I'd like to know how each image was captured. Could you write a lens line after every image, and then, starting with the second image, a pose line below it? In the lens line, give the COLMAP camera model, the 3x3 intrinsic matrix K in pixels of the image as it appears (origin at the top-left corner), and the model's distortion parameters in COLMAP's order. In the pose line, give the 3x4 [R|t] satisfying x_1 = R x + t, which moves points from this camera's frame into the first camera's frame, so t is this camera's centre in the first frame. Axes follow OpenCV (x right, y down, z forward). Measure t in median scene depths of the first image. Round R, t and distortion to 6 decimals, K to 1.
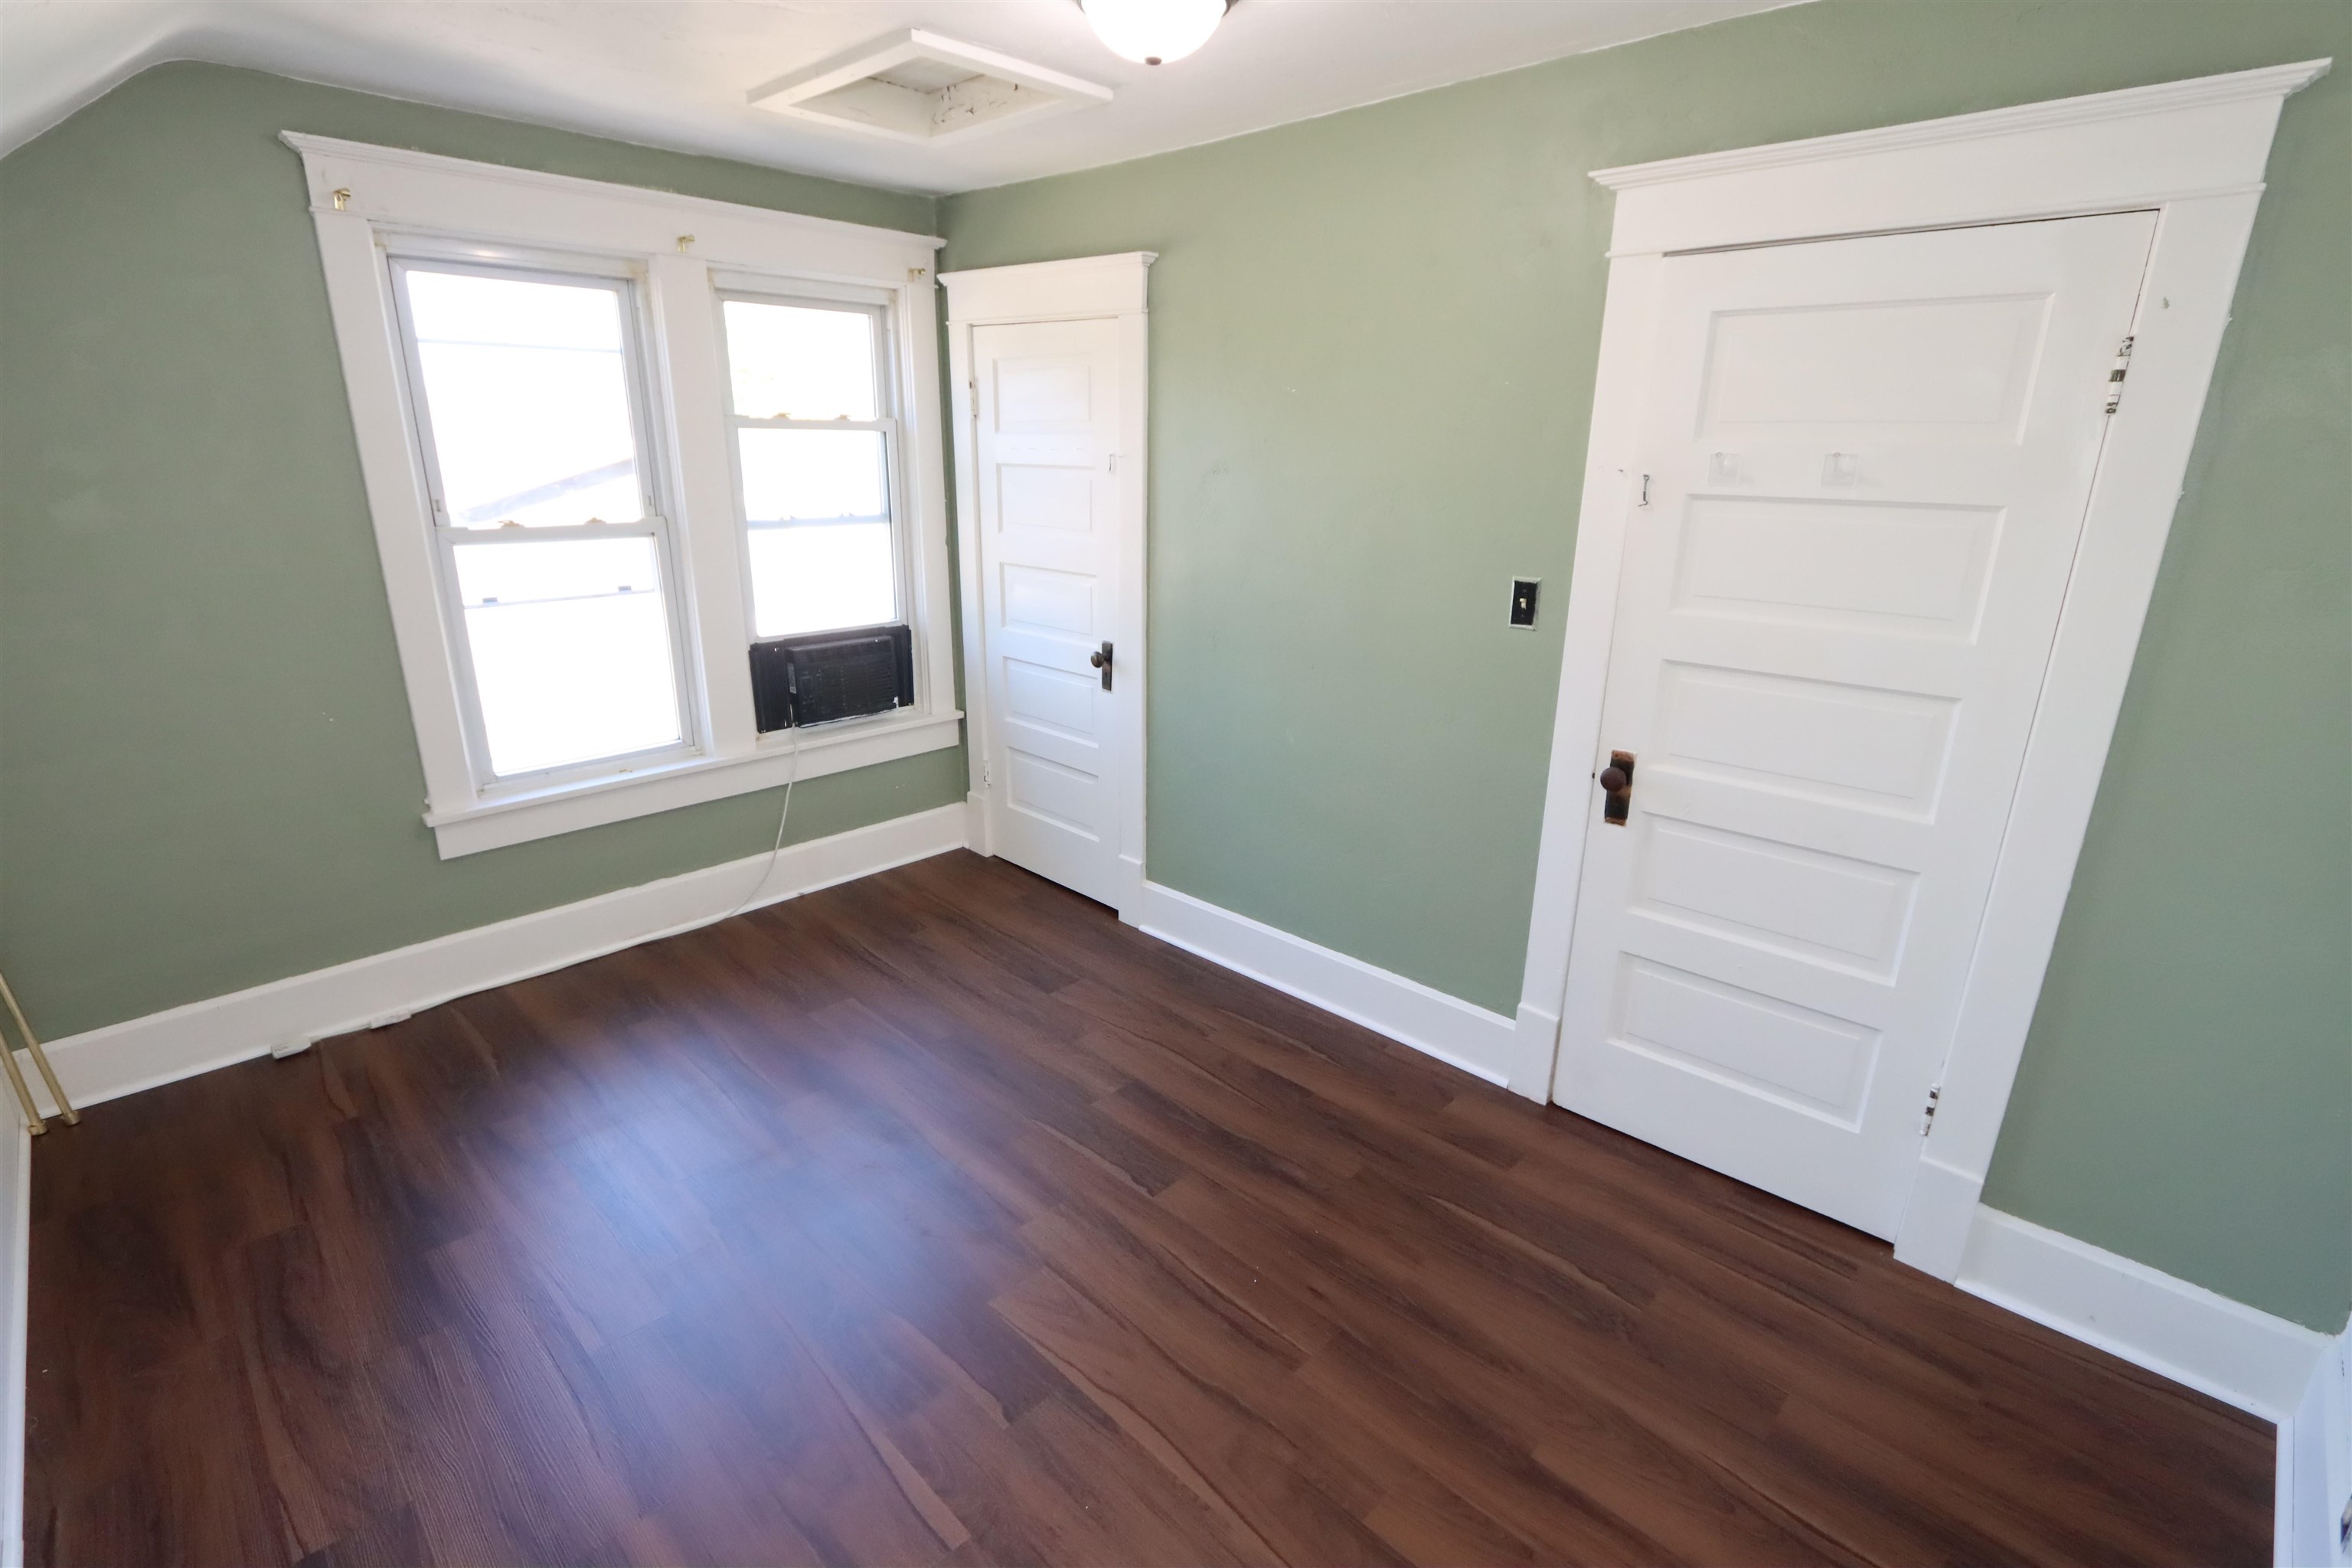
lens RADIAL K [[1080.3, 0, 1165.3], [0, 1080.3, 785.0], [0, 0, 1]] dist [-0.016209, 0.002084]
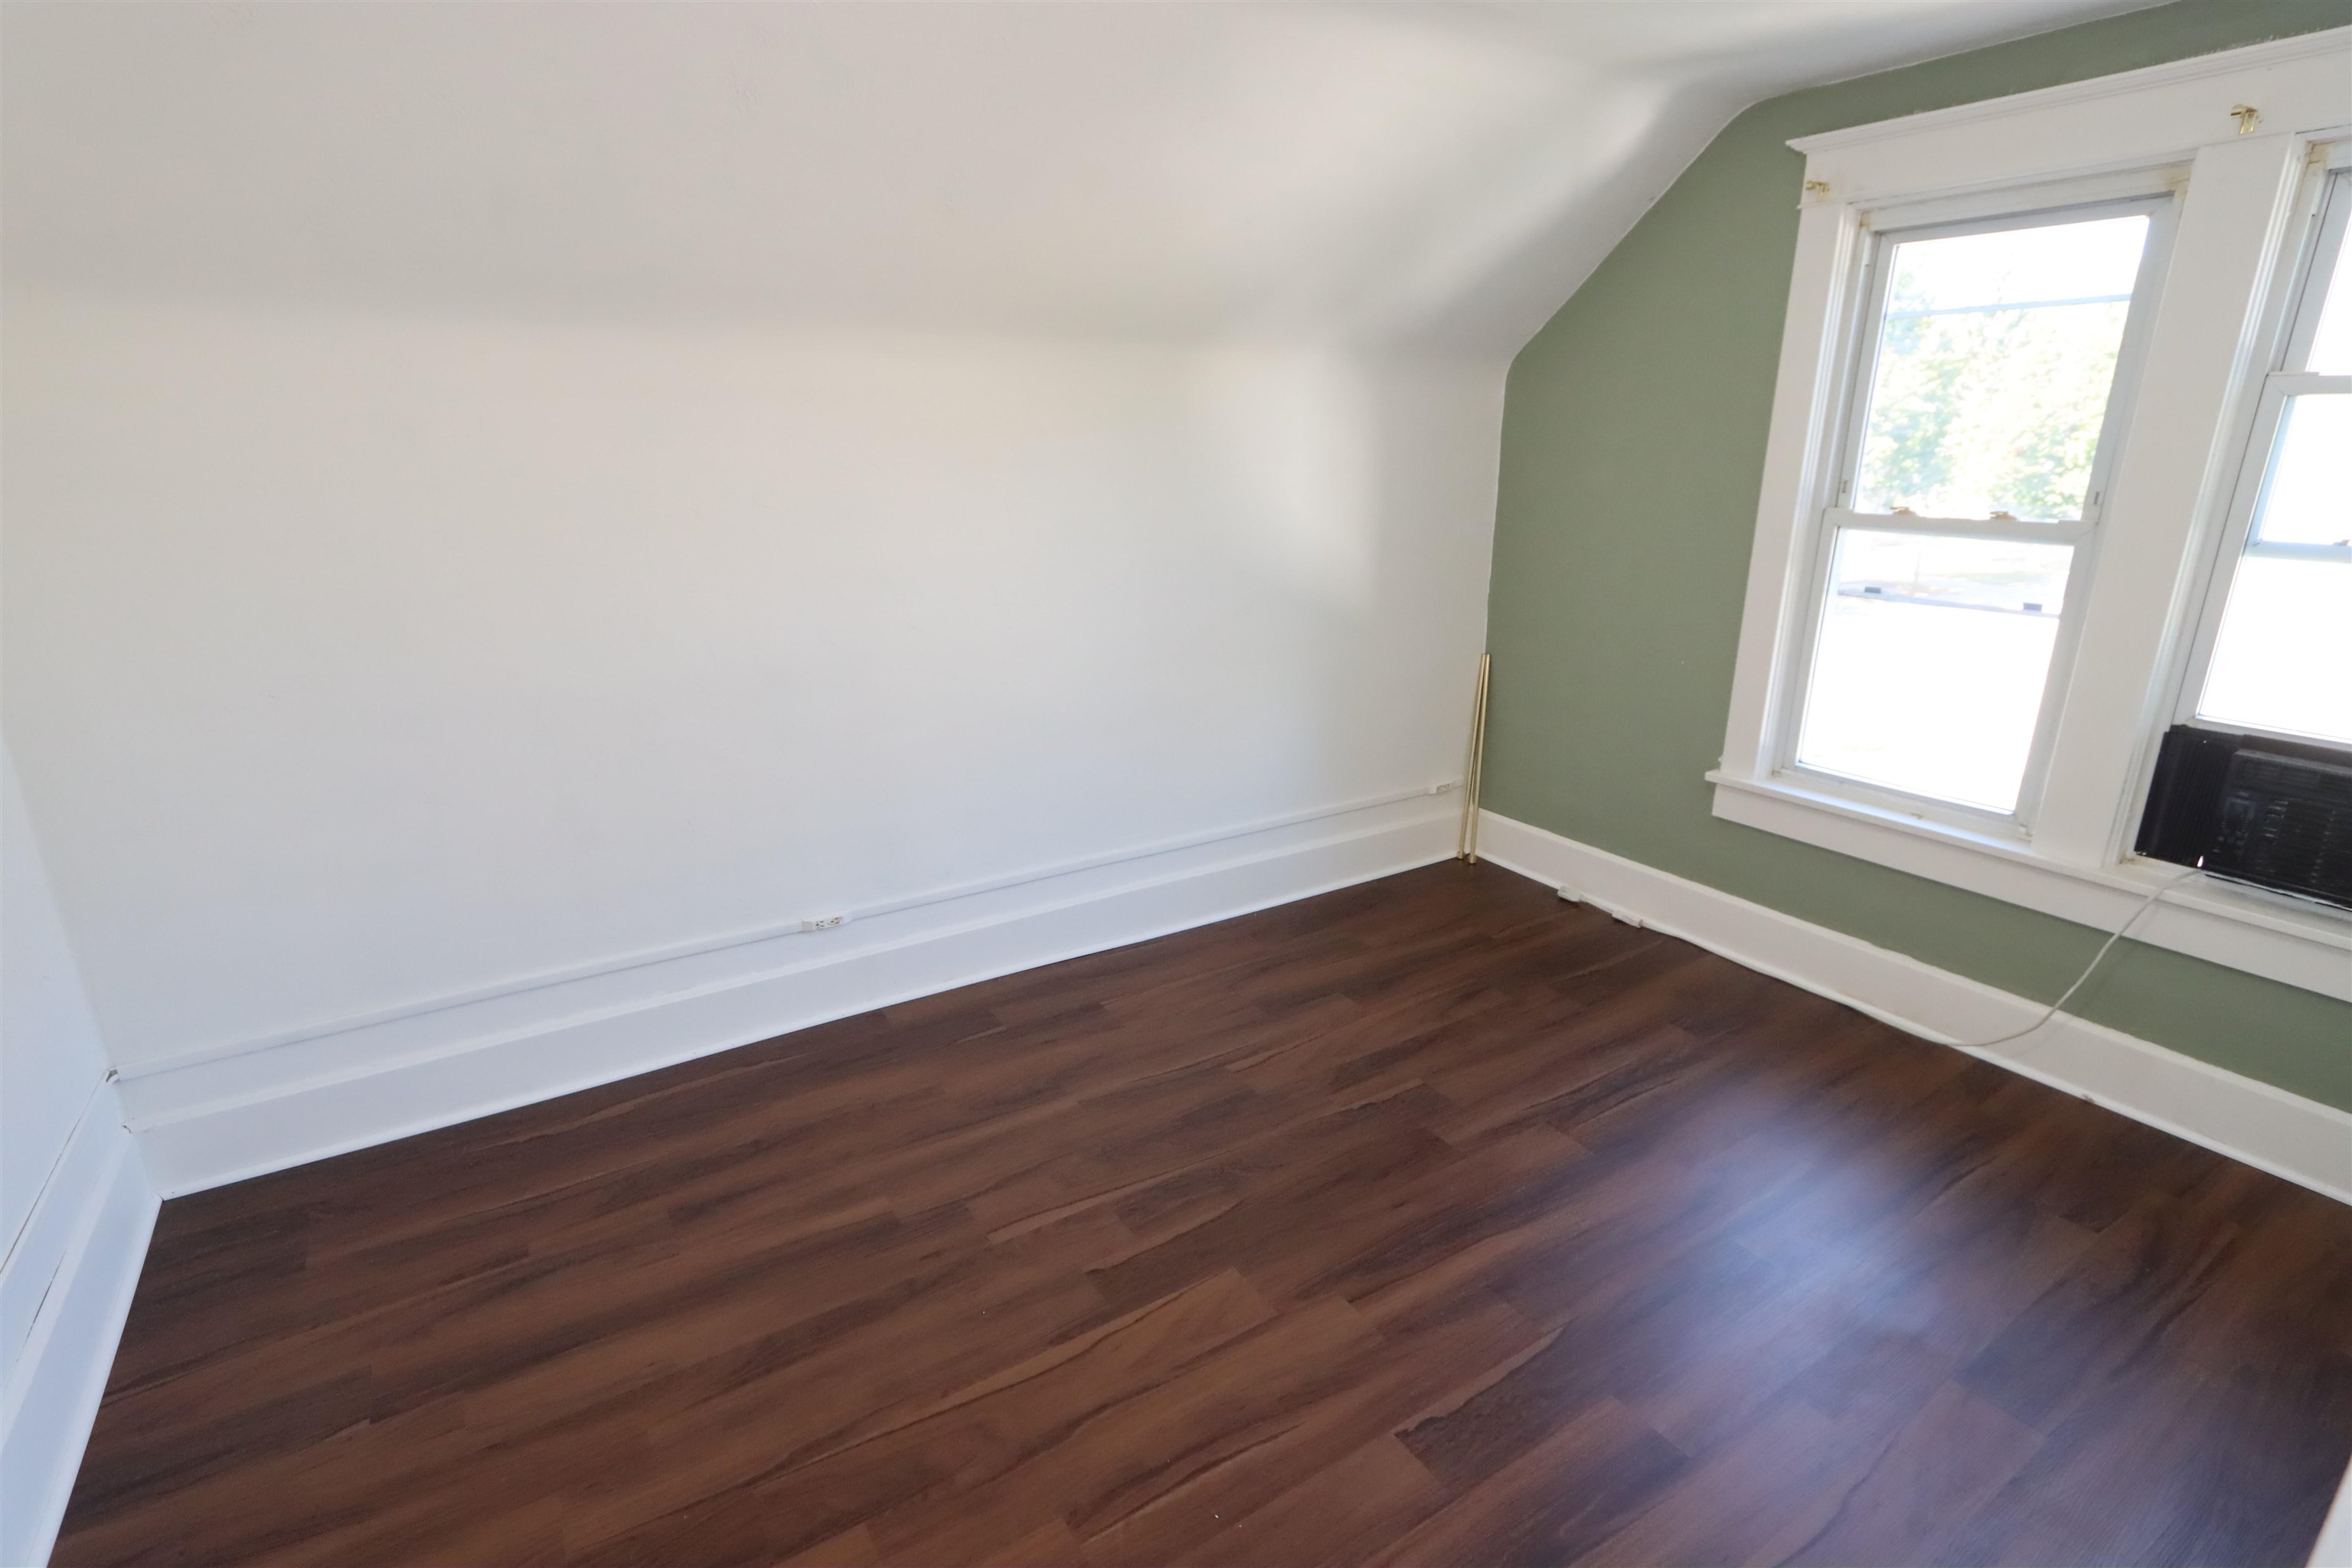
lens RADIAL K [[1080.3, 0, 1146.2], [0, 1080.3, 778.7], [0, 0, 1]] dist [-0.016209, 0.002084]
pose [[-0.219550, 0.283459, -0.933514, 0.466953], [-0.294611, 0.892926, 0.340424, -0.171206], [0.930055, 0.349763, -0.112532, 0.621624]]
